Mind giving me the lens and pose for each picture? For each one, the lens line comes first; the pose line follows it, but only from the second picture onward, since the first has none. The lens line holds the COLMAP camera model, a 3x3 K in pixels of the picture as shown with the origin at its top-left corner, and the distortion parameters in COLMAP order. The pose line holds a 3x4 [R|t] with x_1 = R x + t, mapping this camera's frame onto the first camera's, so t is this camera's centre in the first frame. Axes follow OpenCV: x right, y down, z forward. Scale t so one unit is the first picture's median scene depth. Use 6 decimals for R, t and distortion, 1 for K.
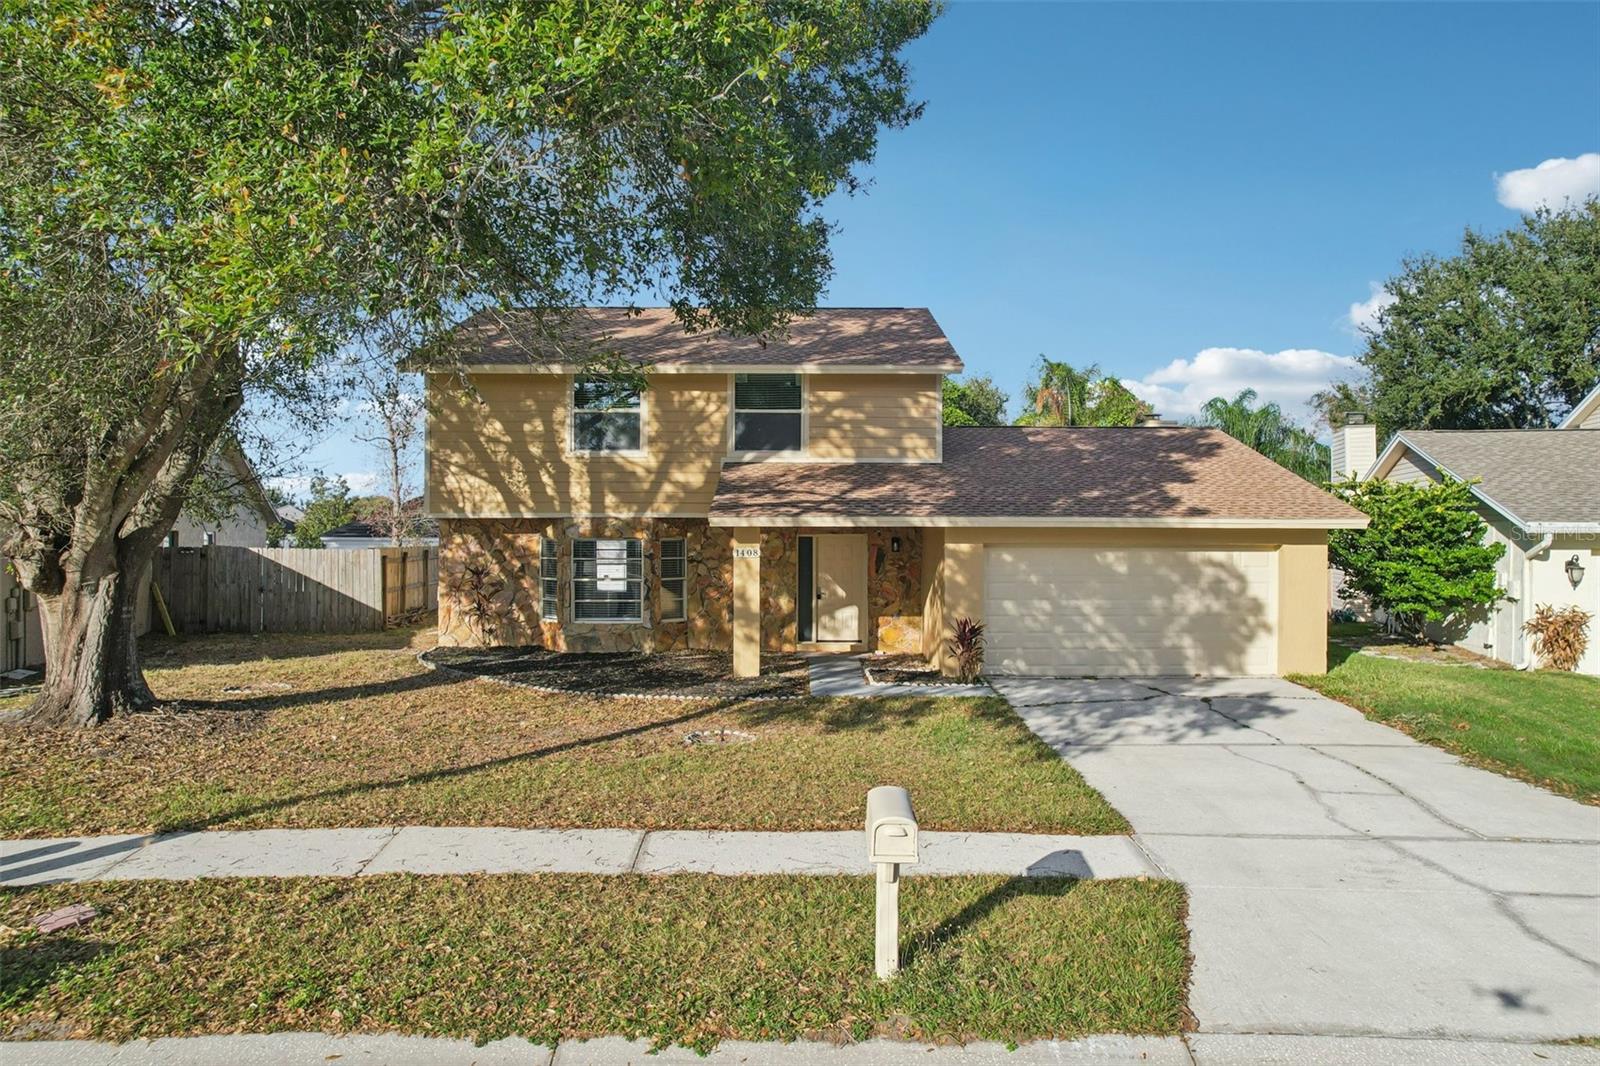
lens RADIAL K [[1035.1, 0, 800.0], [0, 1035.1, 533.0], [0, 0, 1]] dist [-0.066442, 0.055714]
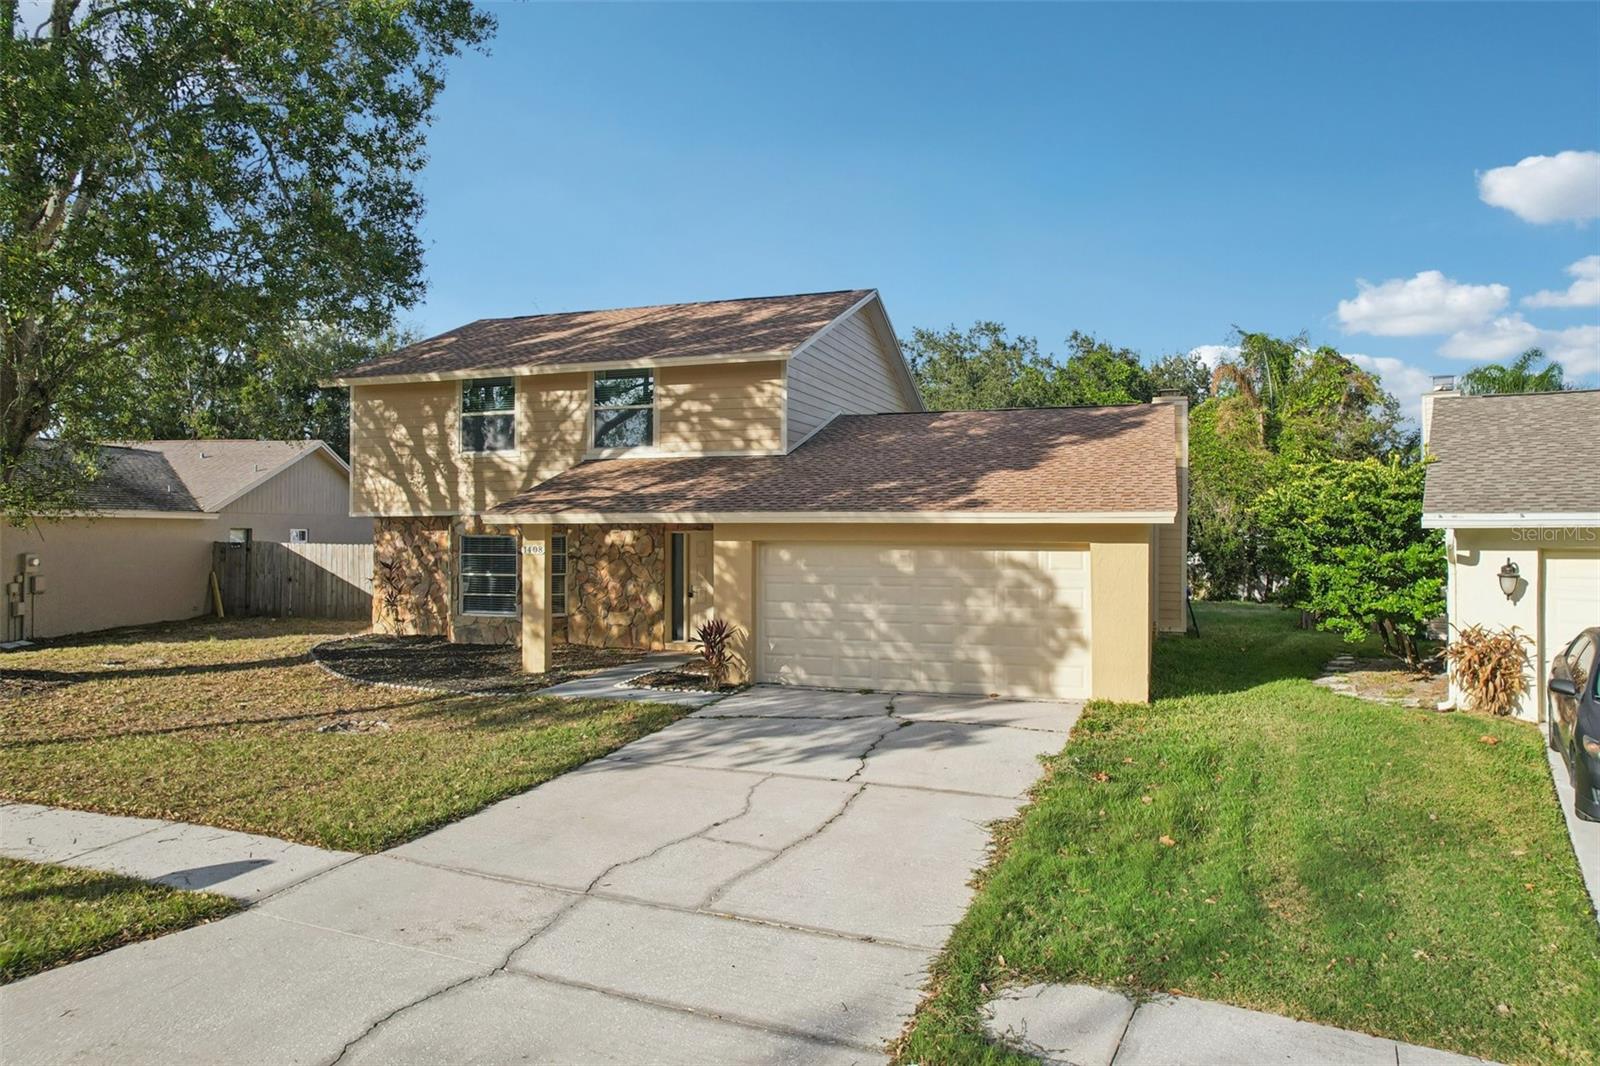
lens RADIAL K [[1035.1, 0, 800.0], [0, 1035.1, 533.0], [0, 0, 1]] dist [-0.066442, 0.055714]
pose [[0.942640, -0.001276, -0.333810, 0.461266], [0.002485, 0.999992, 0.003194, 0.000760], [0.333803, -0.003840, 0.942635, 0.120592]]
